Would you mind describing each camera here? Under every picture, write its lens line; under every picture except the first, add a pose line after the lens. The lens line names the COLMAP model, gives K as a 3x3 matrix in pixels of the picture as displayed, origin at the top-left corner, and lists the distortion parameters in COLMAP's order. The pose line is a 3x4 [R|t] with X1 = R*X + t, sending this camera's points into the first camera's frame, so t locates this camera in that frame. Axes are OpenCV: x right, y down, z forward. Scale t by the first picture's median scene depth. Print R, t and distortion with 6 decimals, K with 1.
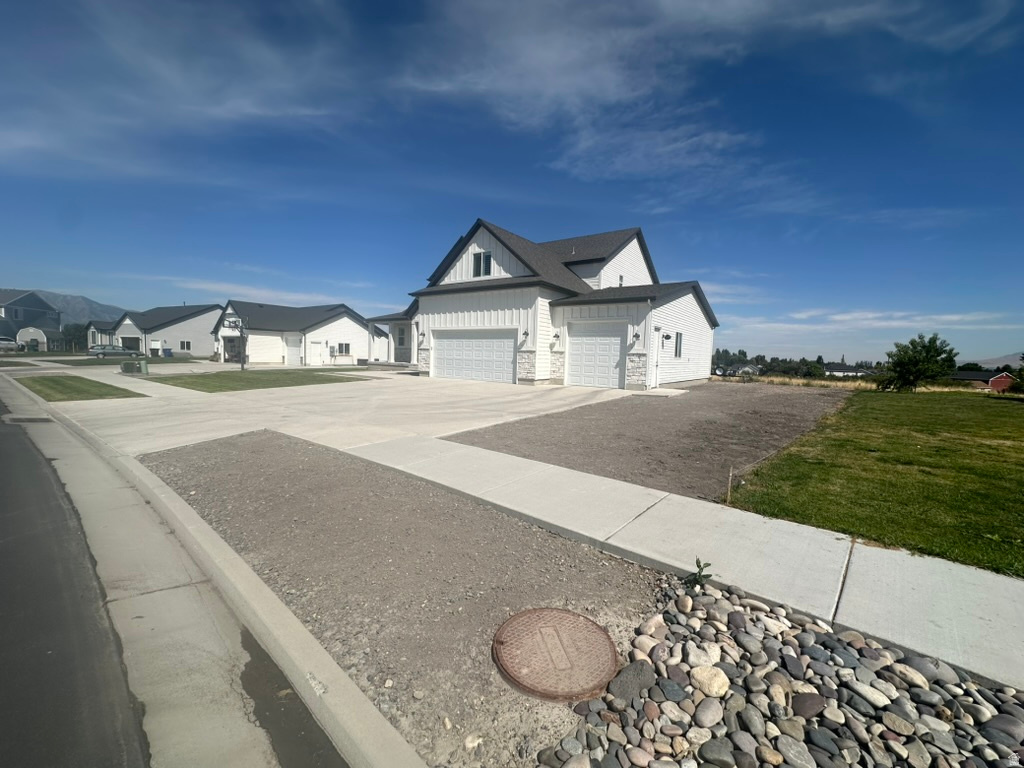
lens RADIAL K [[413.6, 0, 512.0], [0, 413.6, 384.0], [0, 0, 1]] dist [-0.000853, 0.000015]
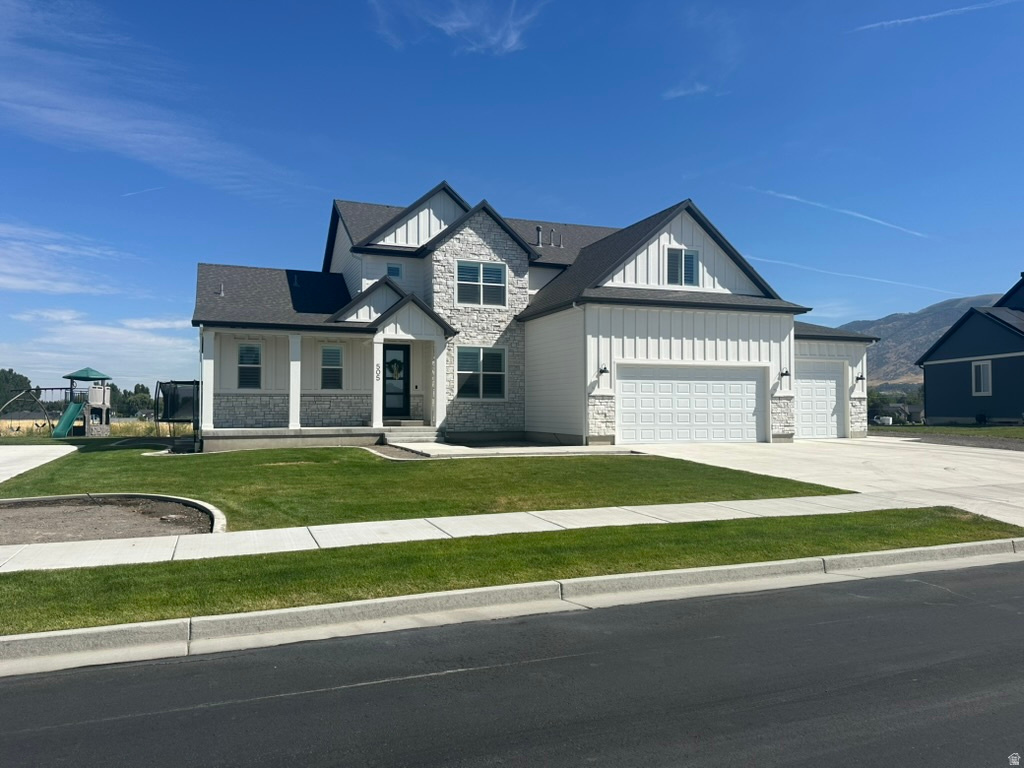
lens RADIAL K [[736.9, 0, 512.0], [0, 736.9, 384.0], [0, 0, 1]] dist [0.053035, -0.081982]
pose [[0.539120, -0.004696, 0.842216, -1.251123], [0.074340, 0.996347, -0.042030, -0.076239], [-0.838942, 0.085270, 0.537500, 0.624826]]
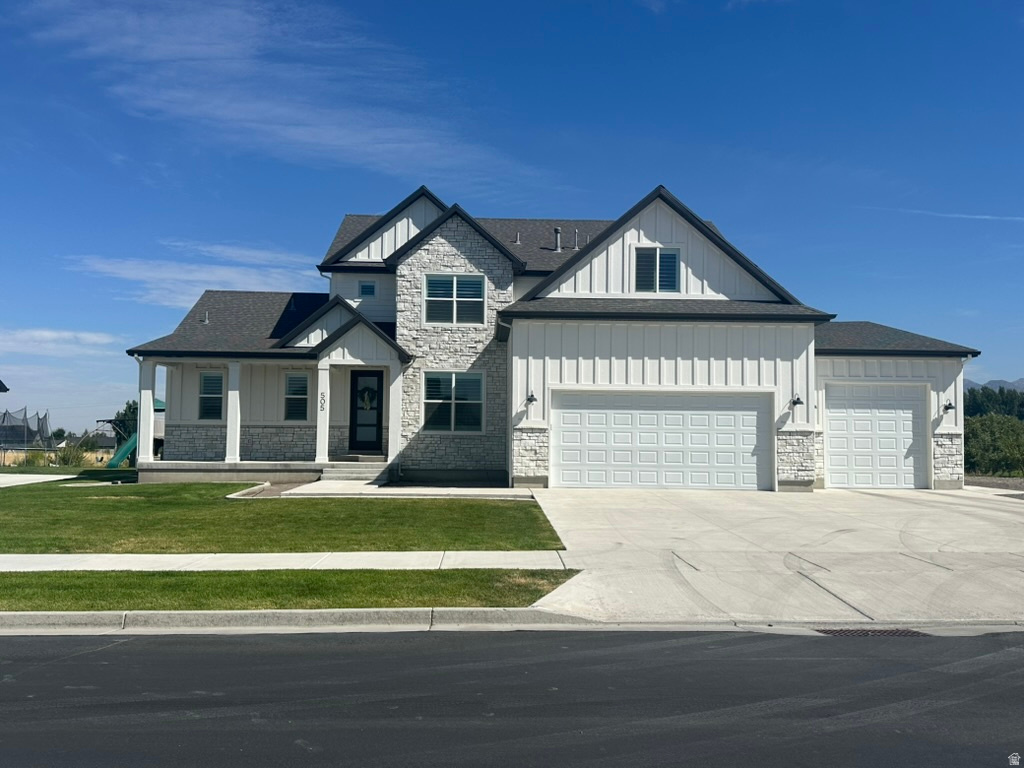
lens RADIAL K [[897.8, 0, 512.0], [0, 897.8, 384.0], [0, 0, 1]] dist [0.056629, -0.002375]
pose [[0.781955, 0.016873, 0.623107, -0.966825], [0.056580, 0.993586, -0.097909, -0.041284], [-0.620762, 0.111816, 0.775984, 0.236872]]
